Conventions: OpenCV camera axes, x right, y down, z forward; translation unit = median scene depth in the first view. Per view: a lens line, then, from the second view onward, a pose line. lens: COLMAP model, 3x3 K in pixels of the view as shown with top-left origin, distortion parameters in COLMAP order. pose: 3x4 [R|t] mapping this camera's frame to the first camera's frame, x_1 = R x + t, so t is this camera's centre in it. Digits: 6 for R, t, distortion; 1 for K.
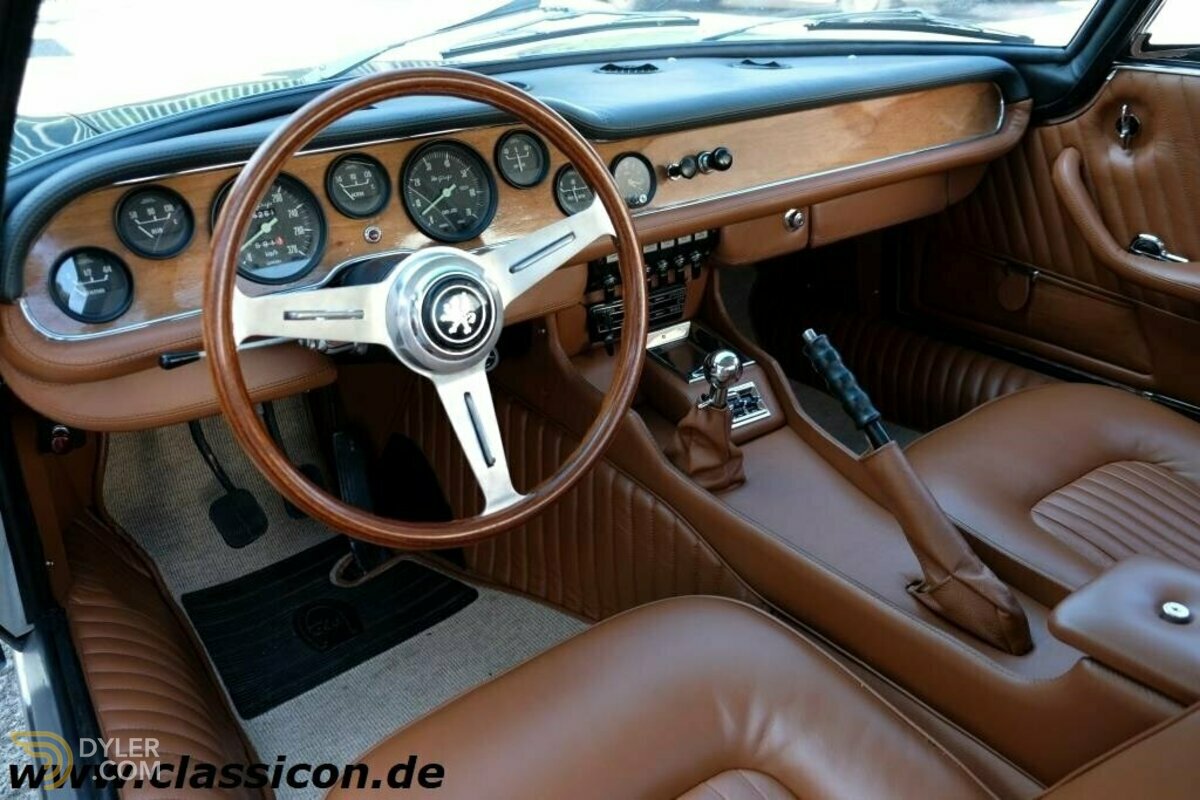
lens RADIAL K [[938.4, 0, 600.0], [0, 938.4, 400.0], [0, 0, 1]] dist [-0.008615, 0.000592]
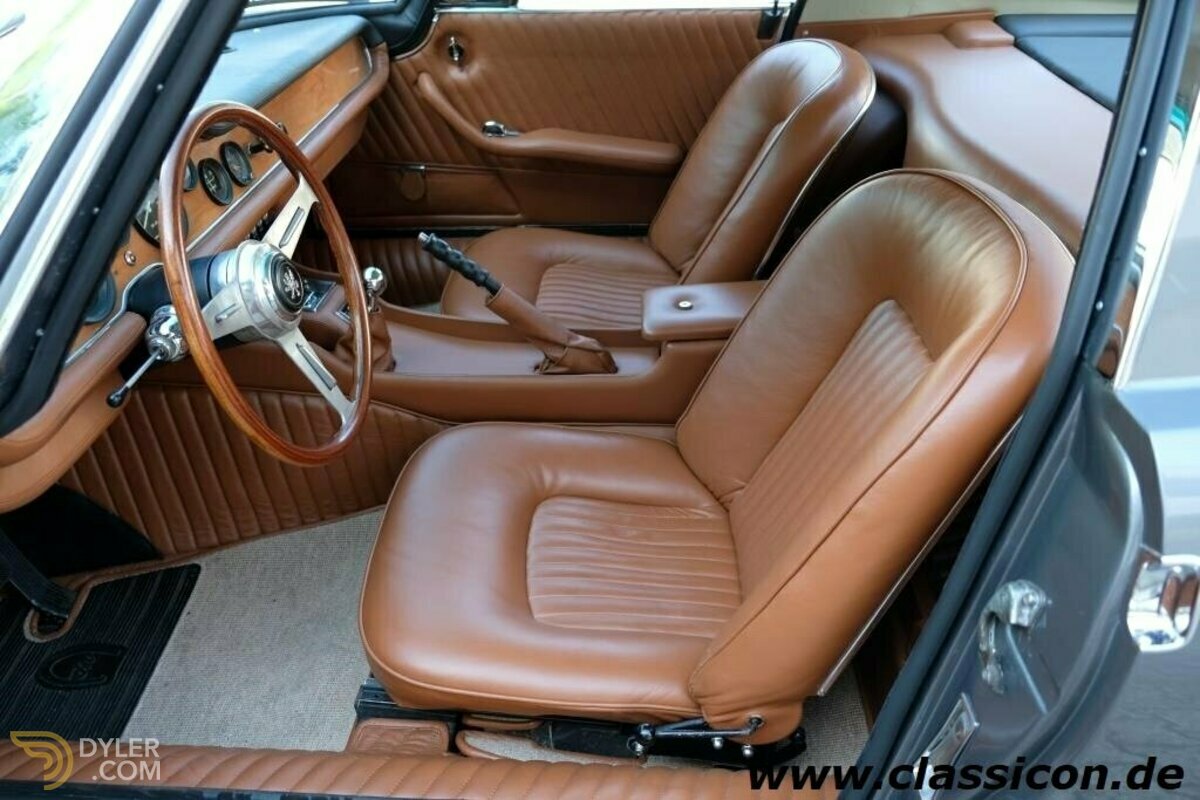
lens RADIAL K [[938.4, 0, 600.0], [0, 938.4, 400.0], [0, 0, 1]] dist [-0.008615, 0.000592]
pose [[0.619583, -0.404511, 0.672672, -0.485305], [0.349869, 0.909464, 0.224649, -0.050674], [-0.702644, 0.096158, 0.705015, -0.123109]]
